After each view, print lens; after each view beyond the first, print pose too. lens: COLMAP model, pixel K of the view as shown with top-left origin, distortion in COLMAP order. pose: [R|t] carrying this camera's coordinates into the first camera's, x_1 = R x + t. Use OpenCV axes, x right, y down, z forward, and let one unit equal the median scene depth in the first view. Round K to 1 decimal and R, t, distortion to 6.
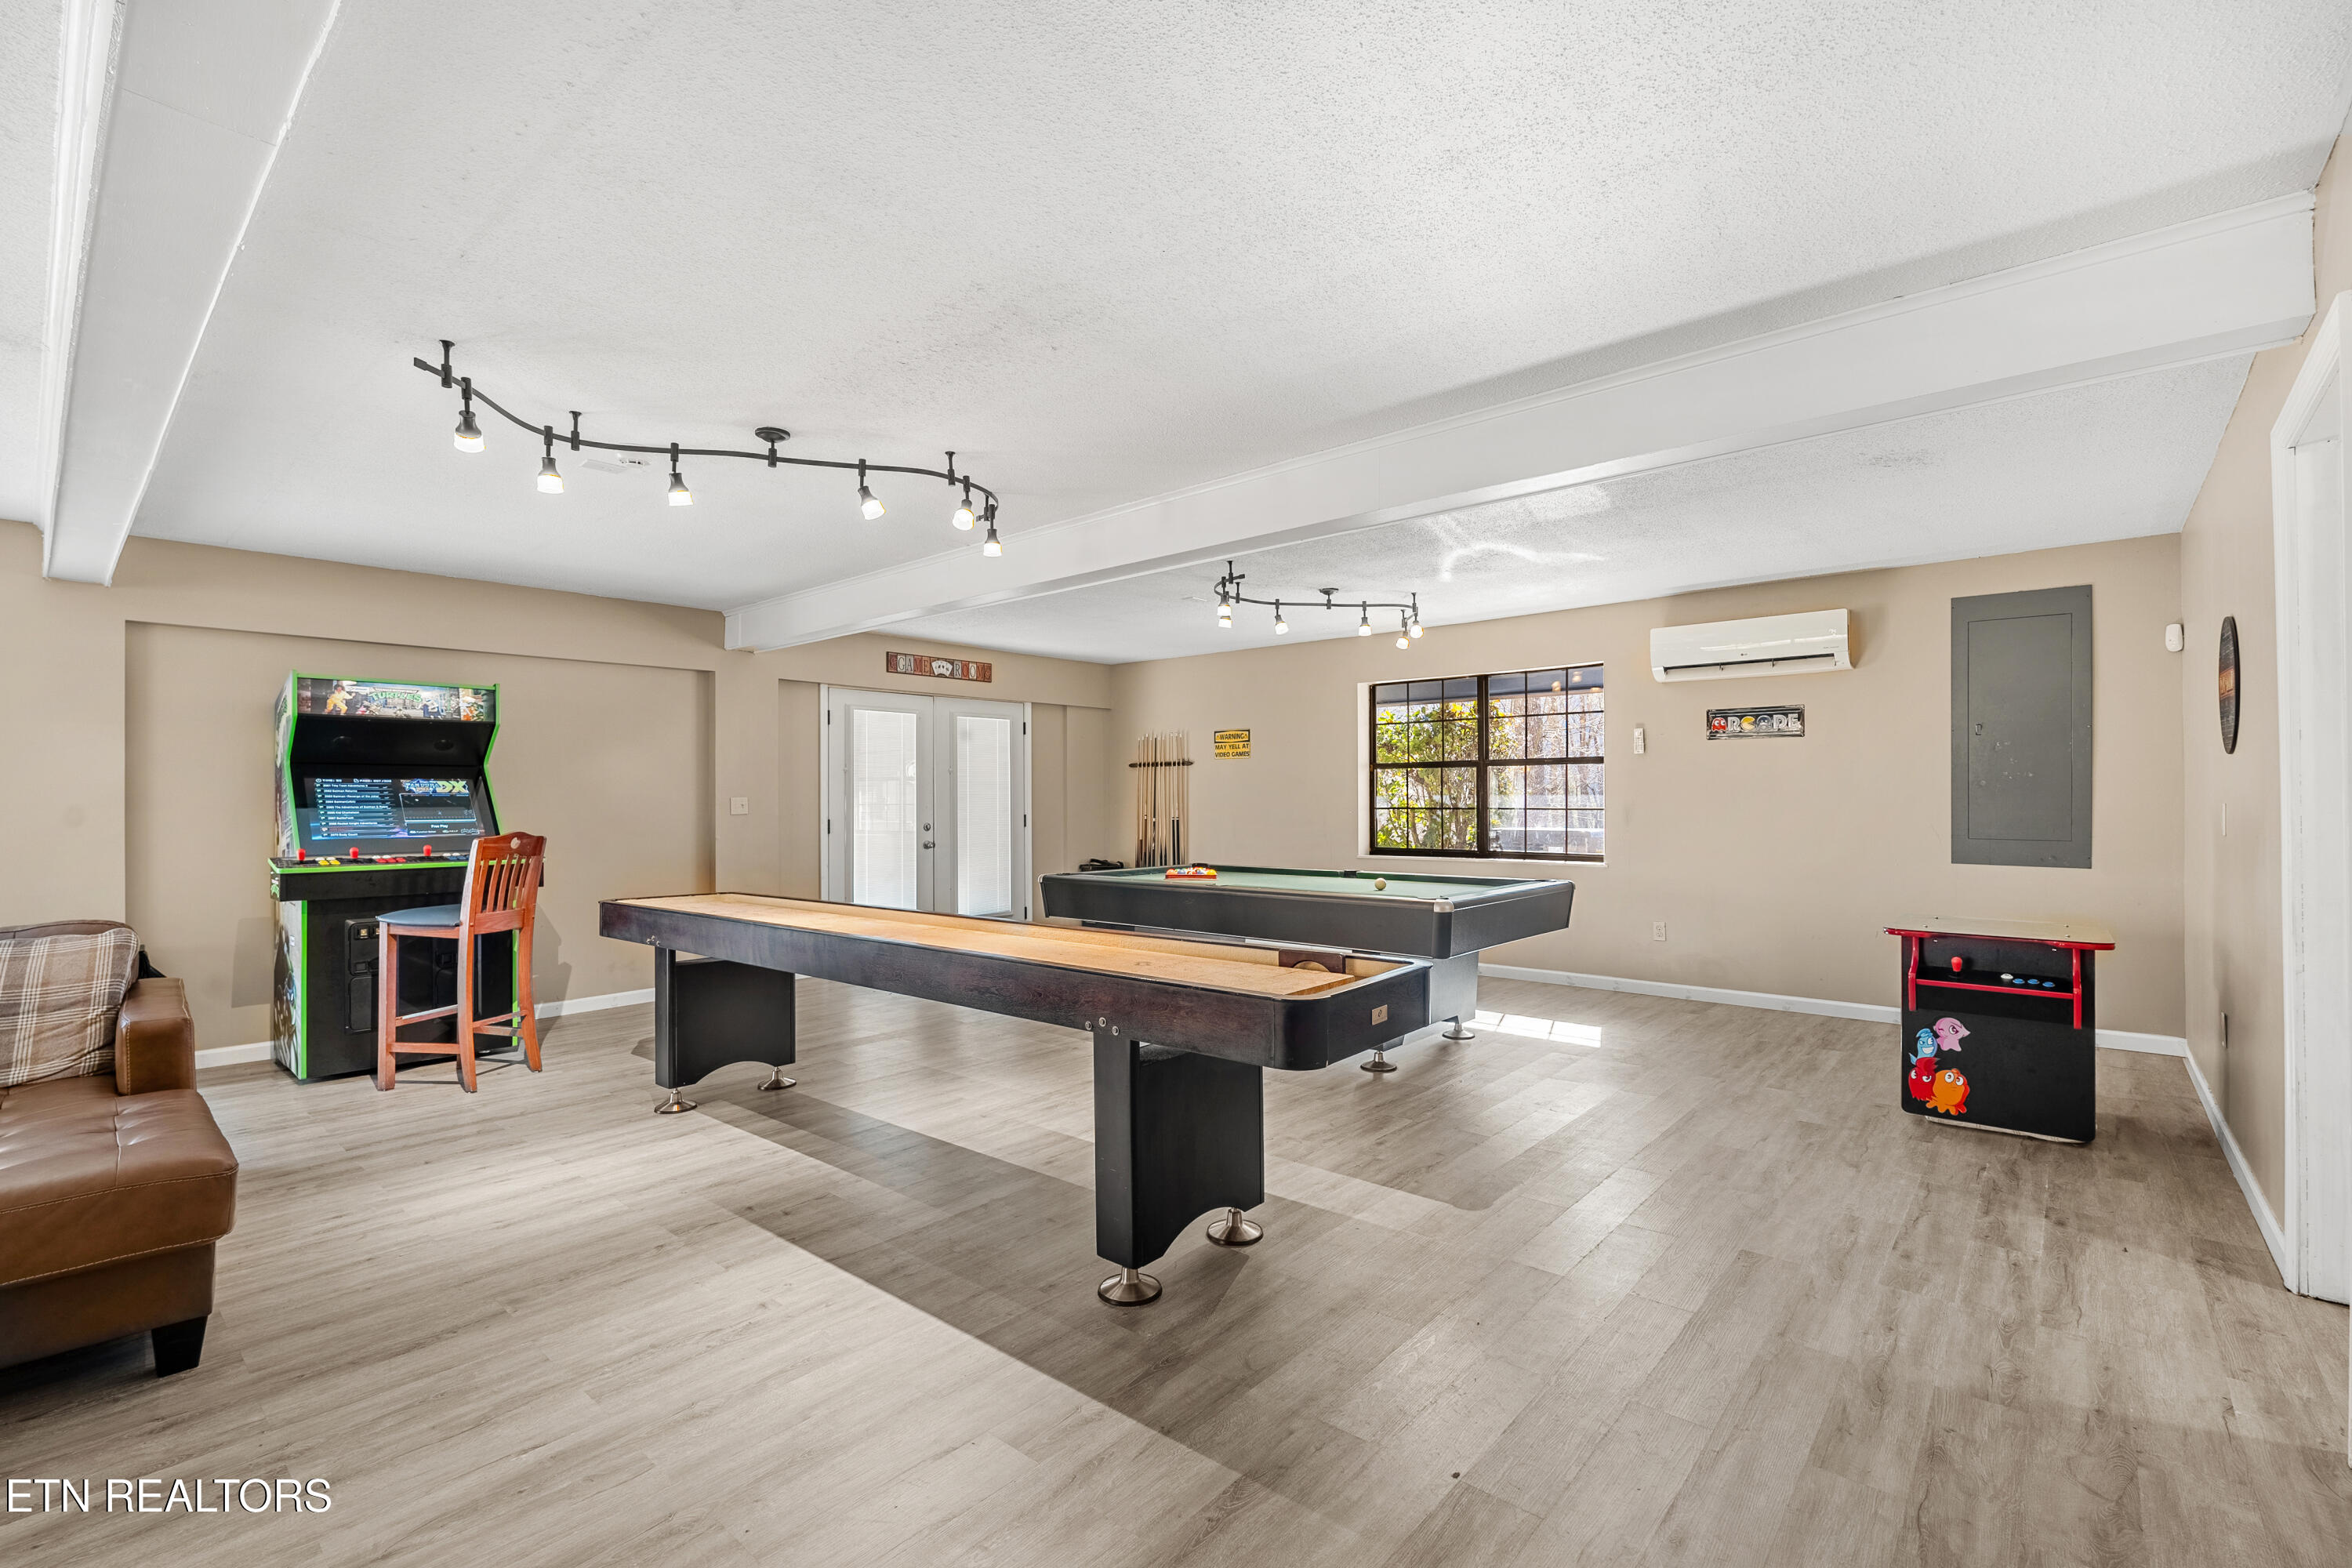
lens RADIAL K [[1031.1, 0, 1157.5], [0, 1031.1, 793.0], [0, 0, 1]] dist [-0.001642, 0.000650]
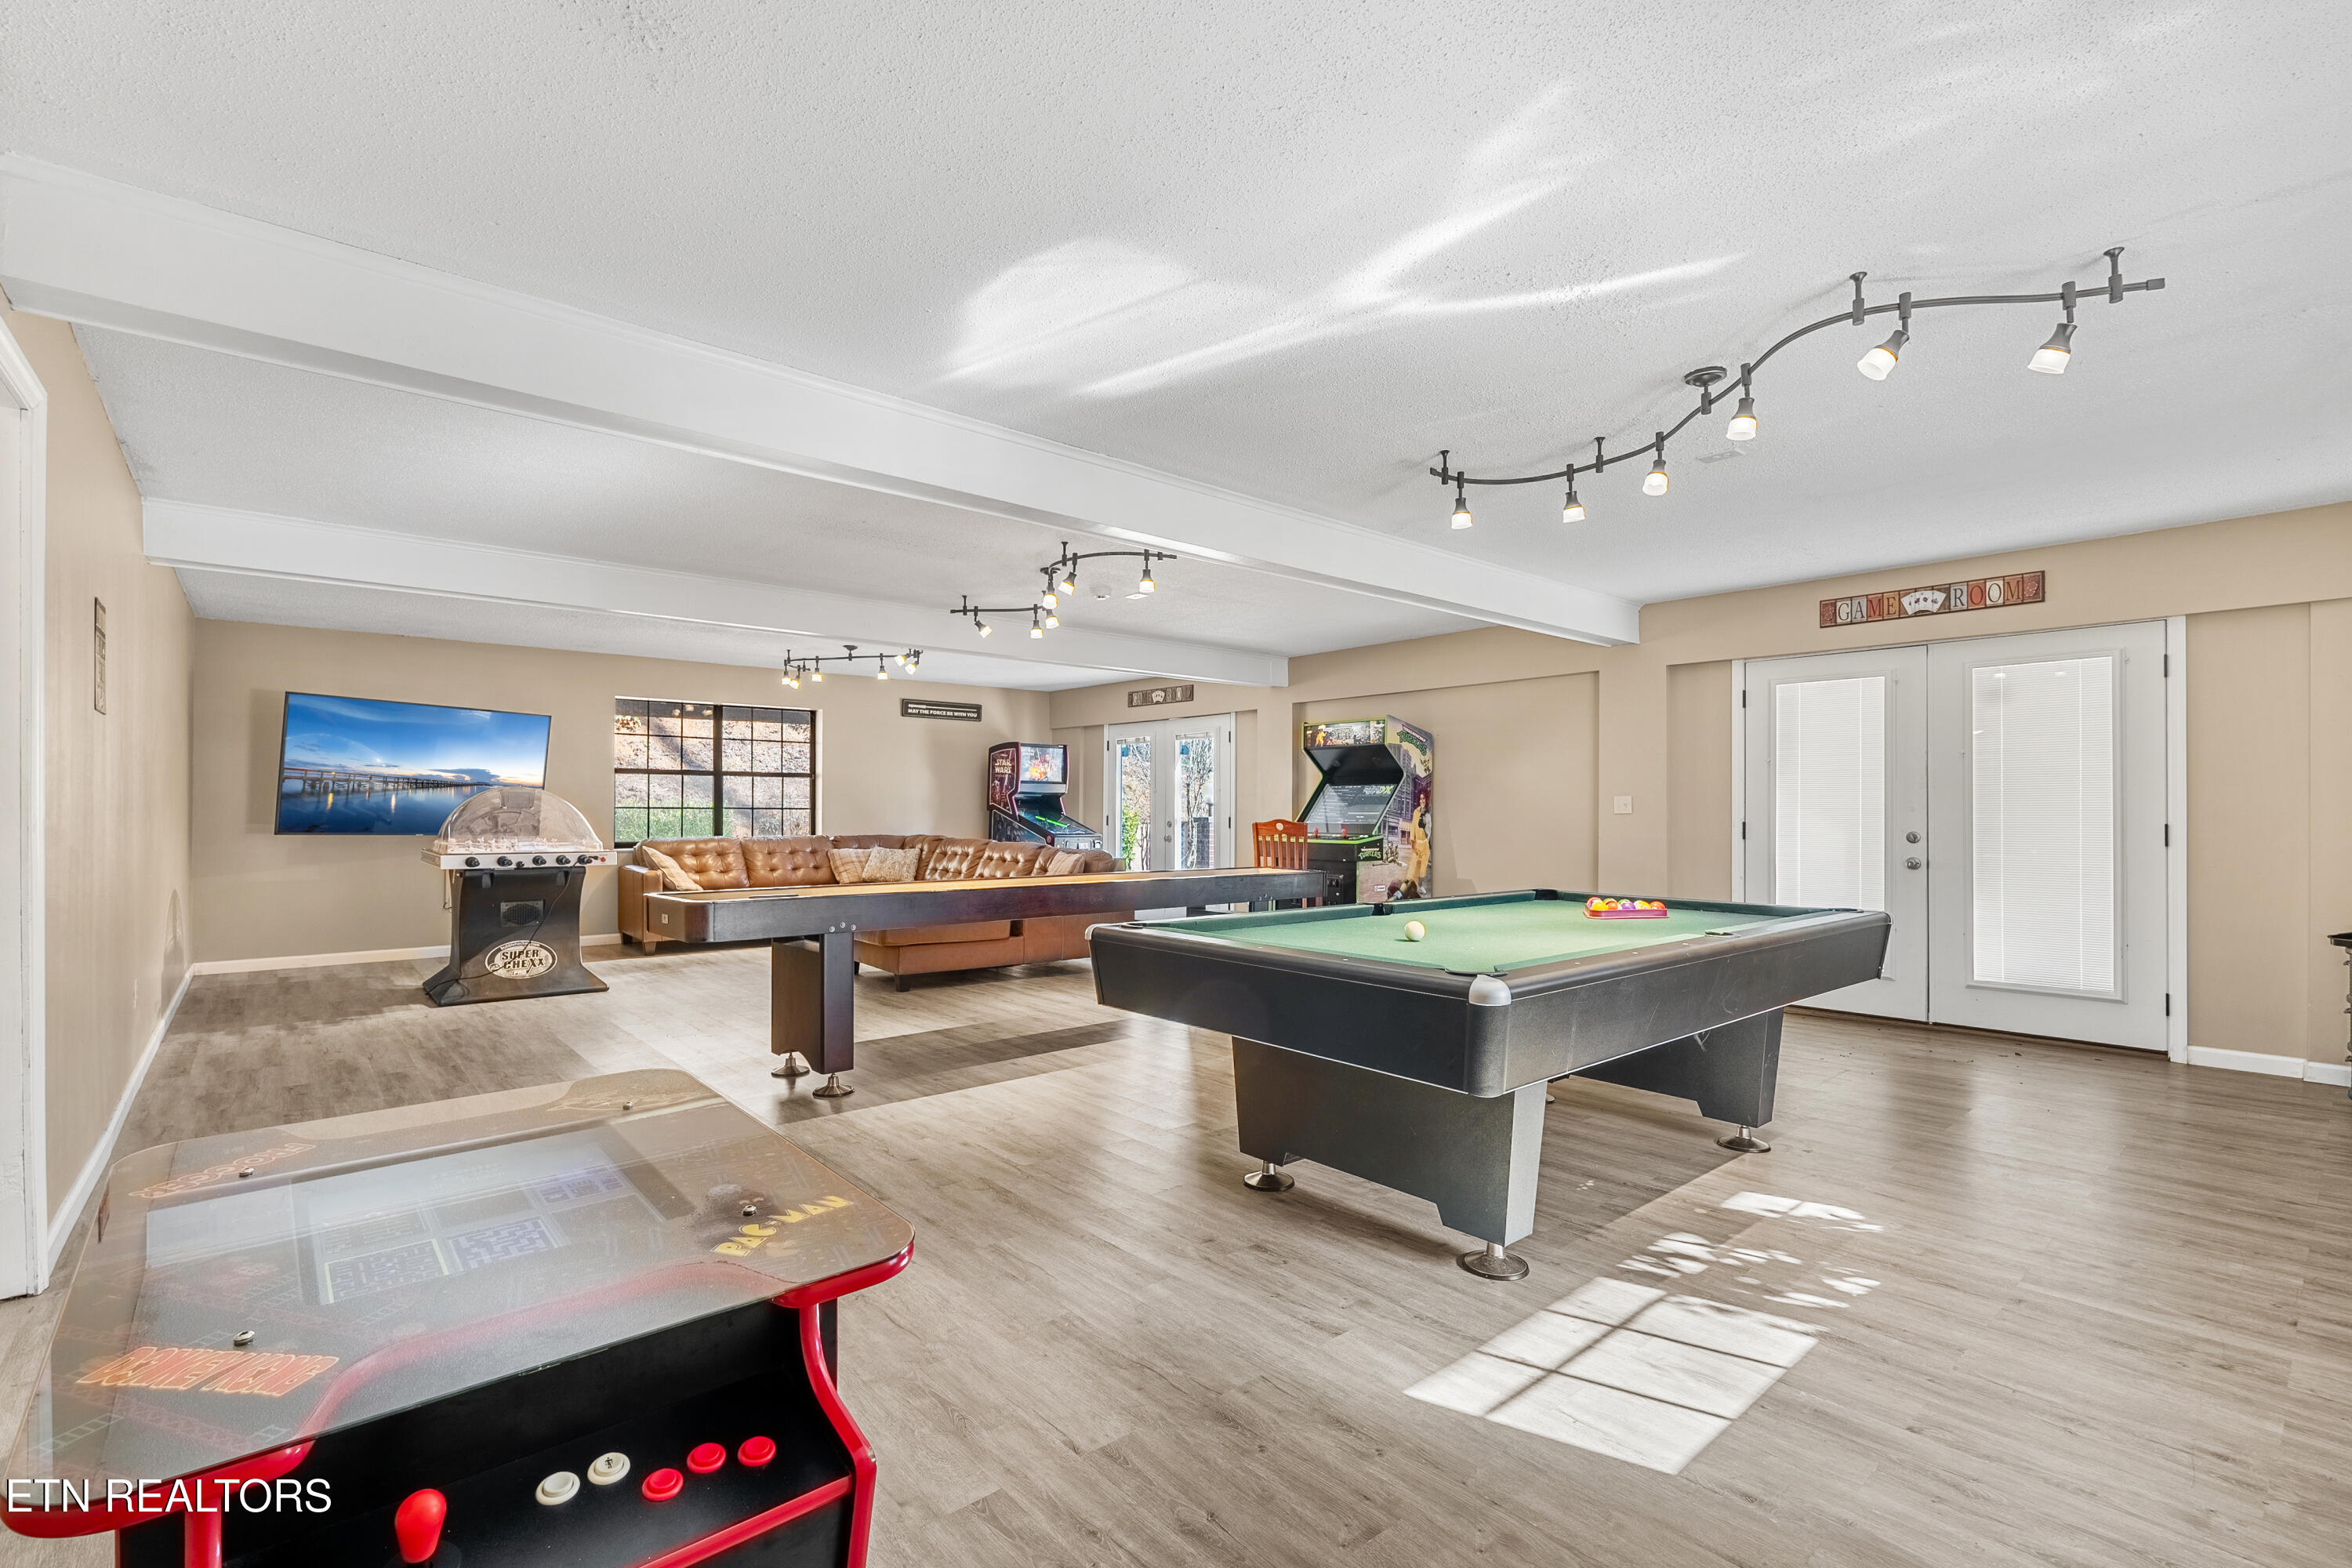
lens RADIAL K [[1031.1, 0, 1159.2], [0, 1031.1, 797.0], [0, 0, 1]] dist [-0.001642, 0.000650]
pose [[-0.150631, -0.002086, -0.988588, 0.543189], [0.010169, 0.999942, -0.003660, 0.003699], [0.988538, -0.010605, -0.150601, 0.617548]]
